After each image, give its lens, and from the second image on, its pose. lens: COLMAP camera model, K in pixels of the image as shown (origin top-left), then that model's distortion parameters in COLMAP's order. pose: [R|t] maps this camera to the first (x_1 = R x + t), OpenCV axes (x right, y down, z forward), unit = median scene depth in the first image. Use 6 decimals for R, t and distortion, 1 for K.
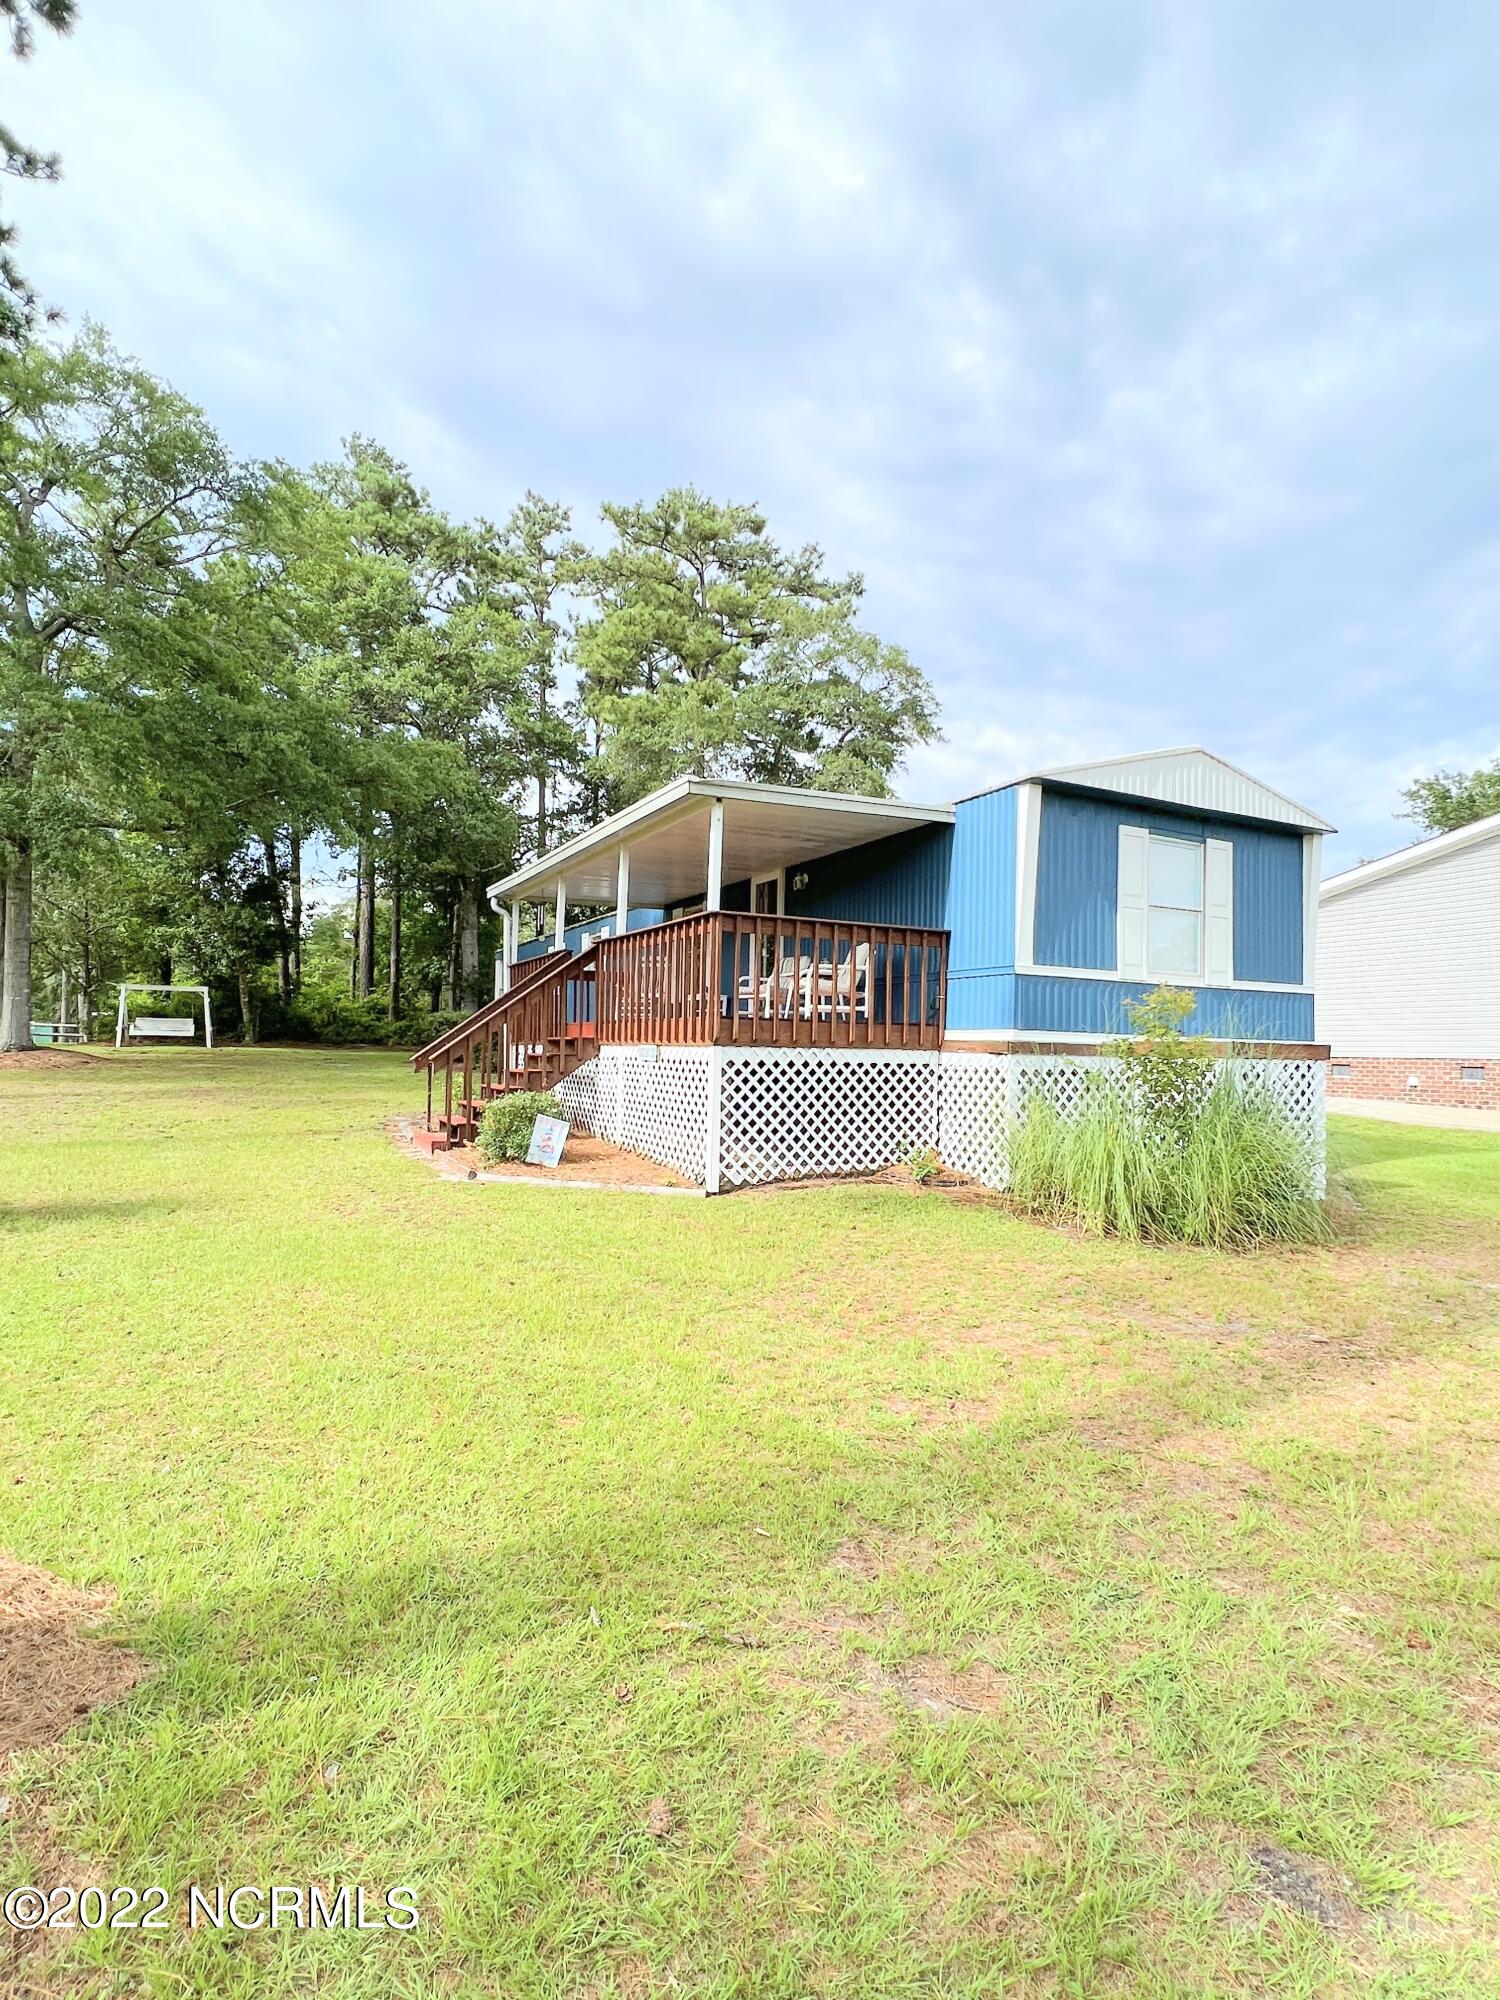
lens RADIAL K [[1072.5, 0, 770.3], [0, 1072.5, 1015.2], [0, 0, 1]] dist [-0.001857, -0.027292]
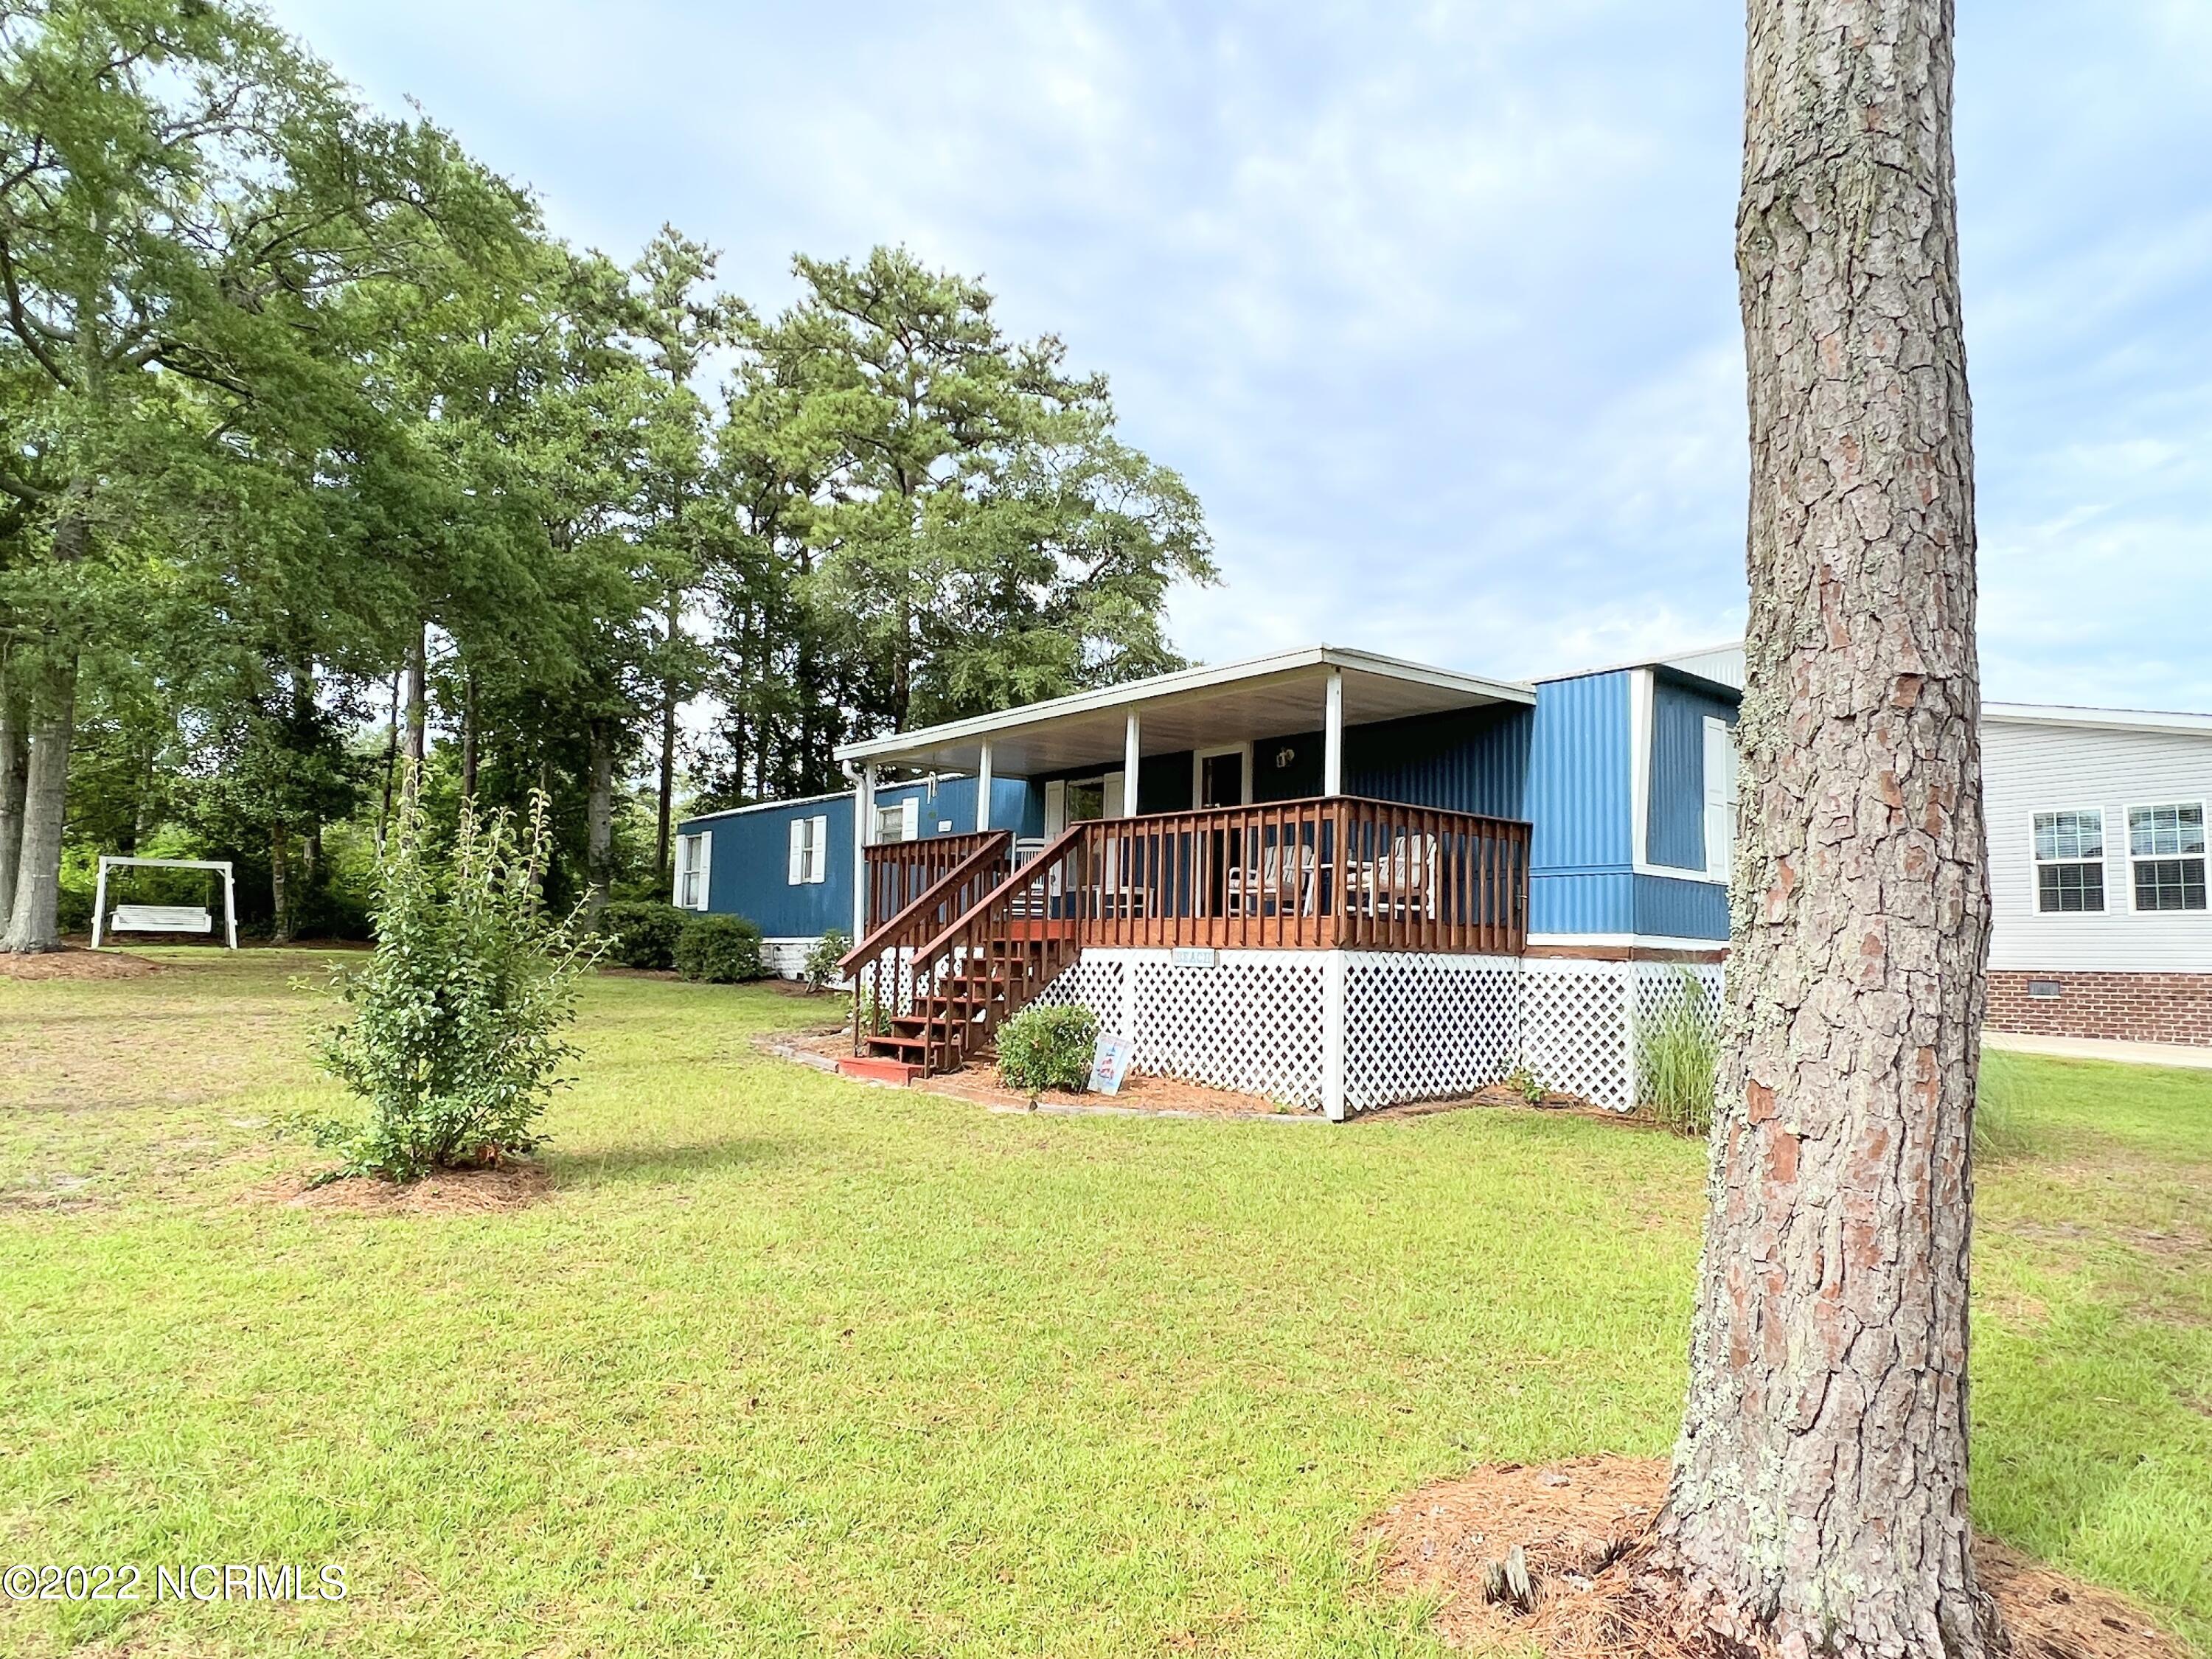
lens RADIAL K [[1387.9, 0, 1114.3], [0, 1387.9, 831.0], [0, 0, 1]] dist [0.000793, -0.003014]
pose [[0.974829, 0.024144, 0.221642, -0.290849], [-0.011415, 0.998220, -0.058531, 0.000118], [-0.222660, 0.054527, 0.973370, -0.039174]]
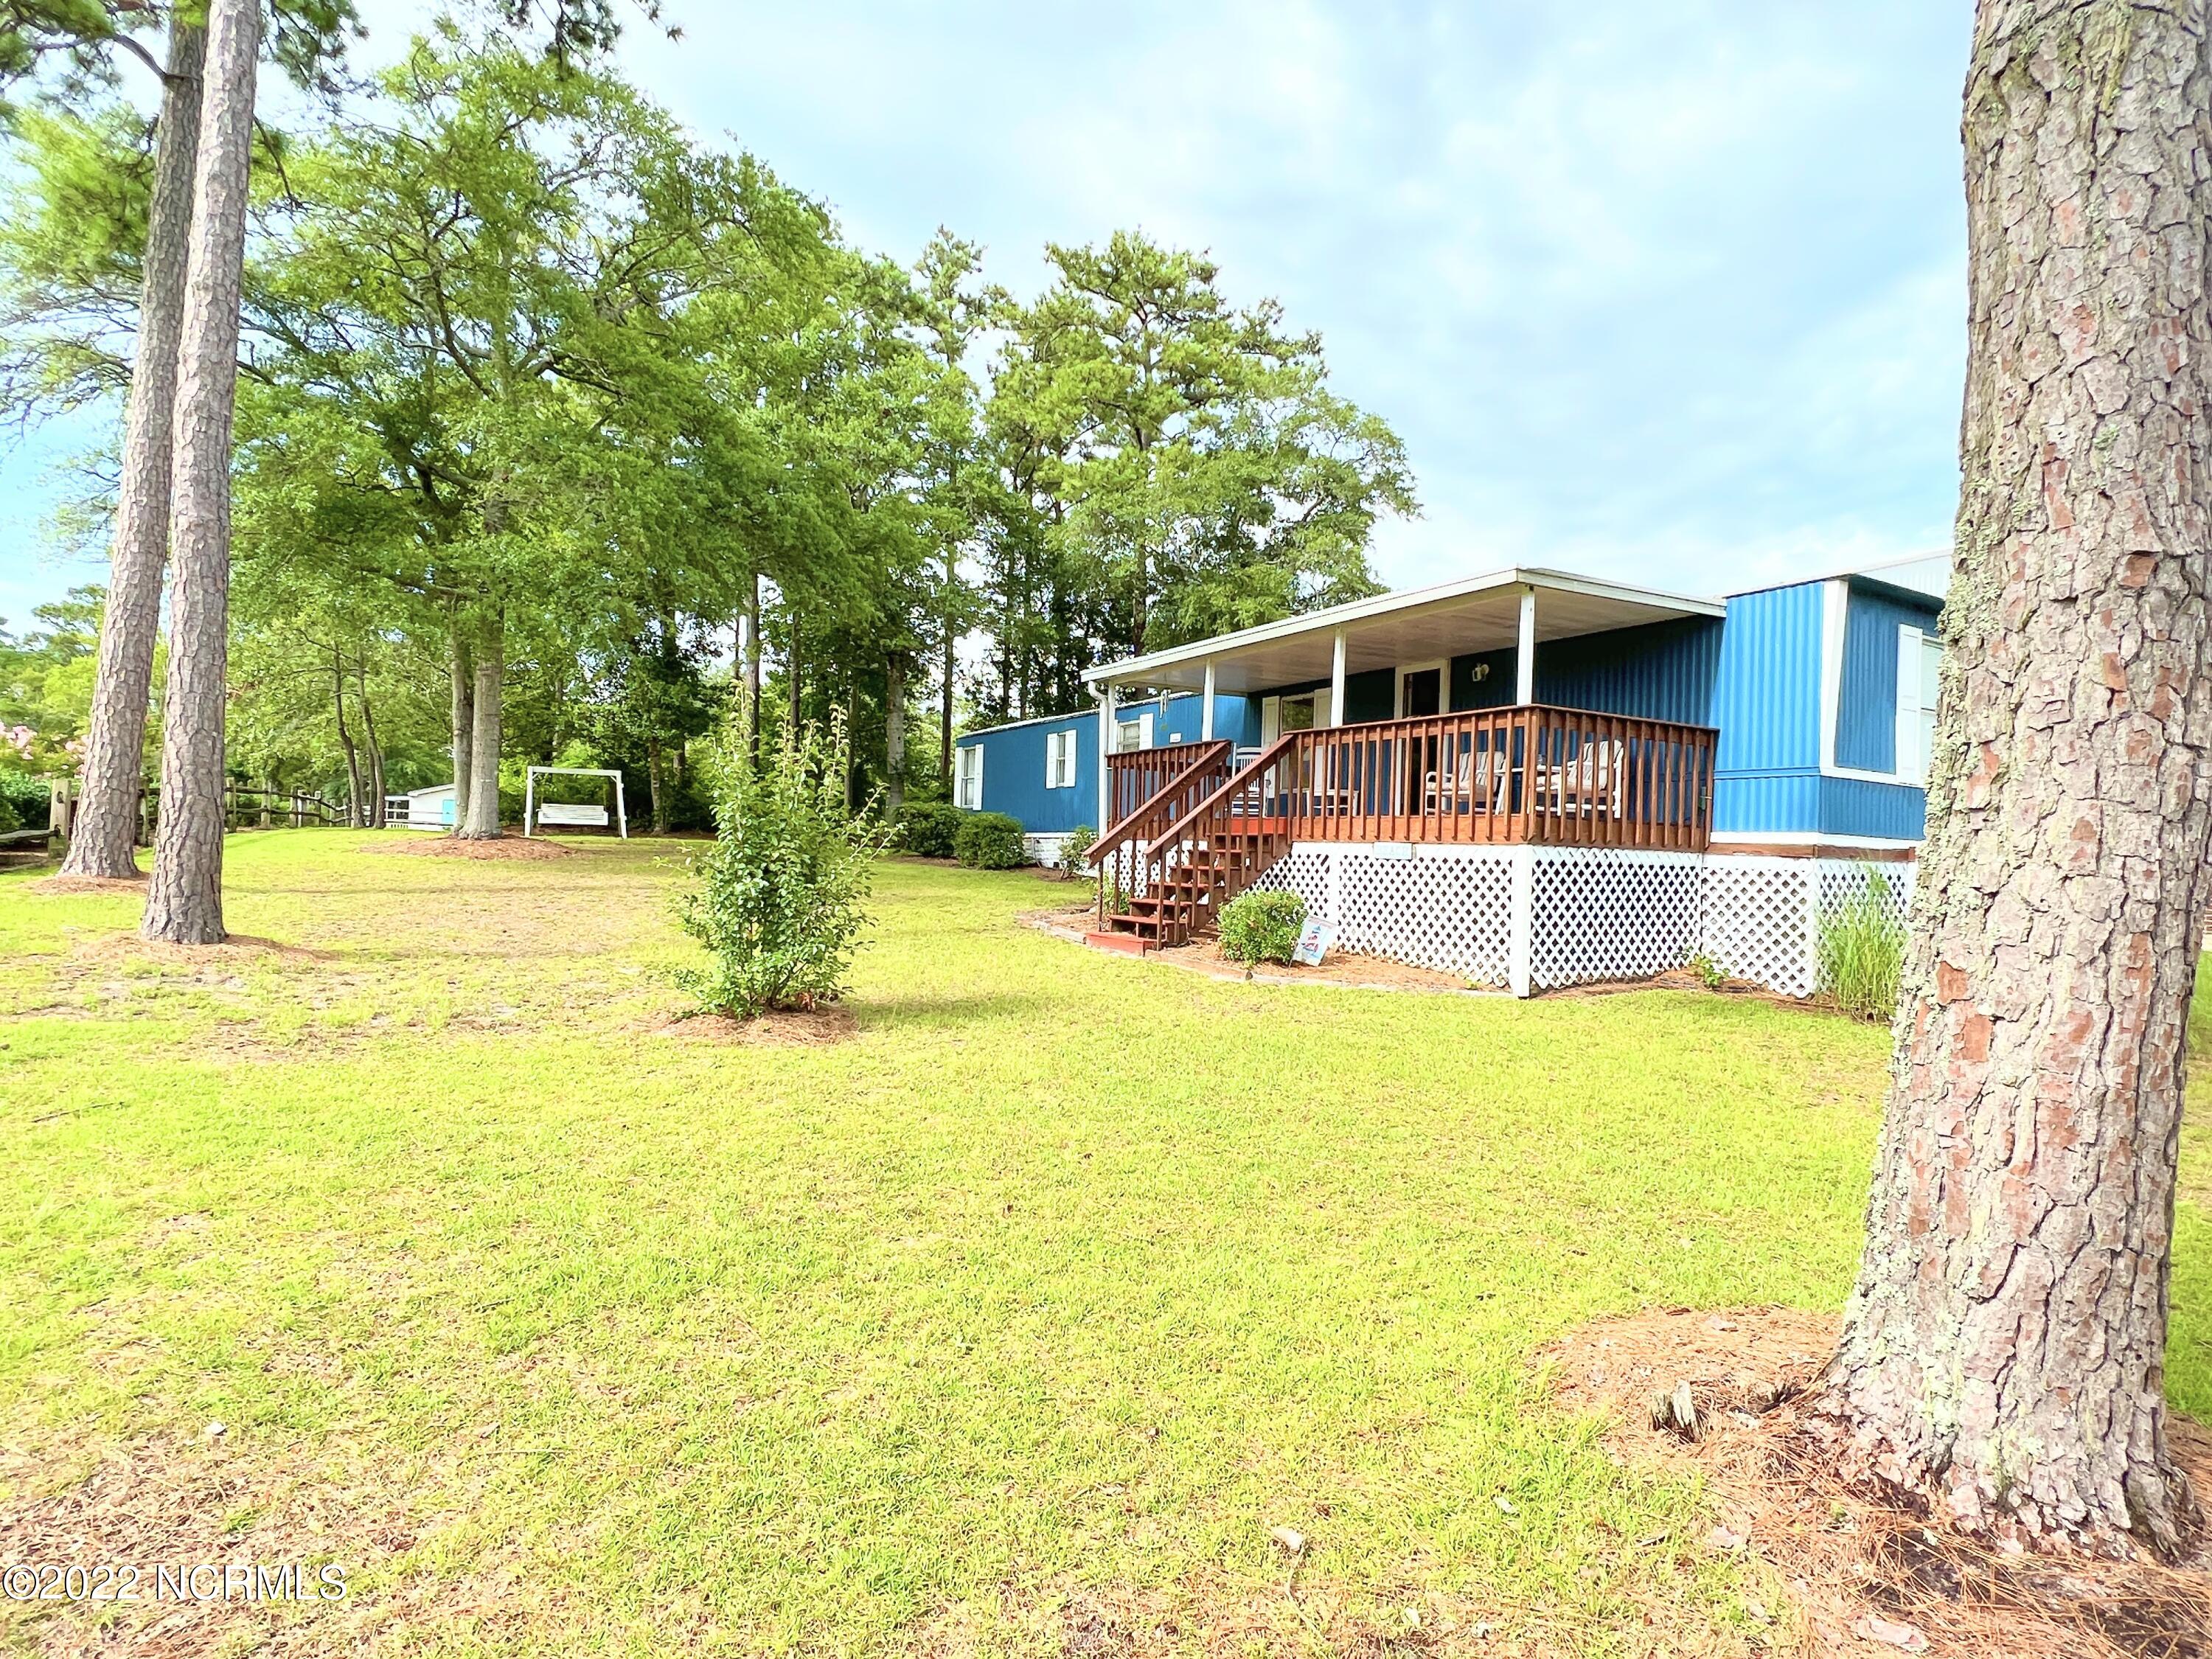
lens RADIAL K [[1189.5, 0, 1106.0], [0, 1189.5, 829.5], [0, 0, 1]] dist [-0.001901, 0.001319]
pose [[0.998979, 0.015223, 0.042527, -0.287202], [-0.015883, 0.999758, 0.015224, 0.002776], [-0.042285, -0.015884, 0.998979, -0.032754]]
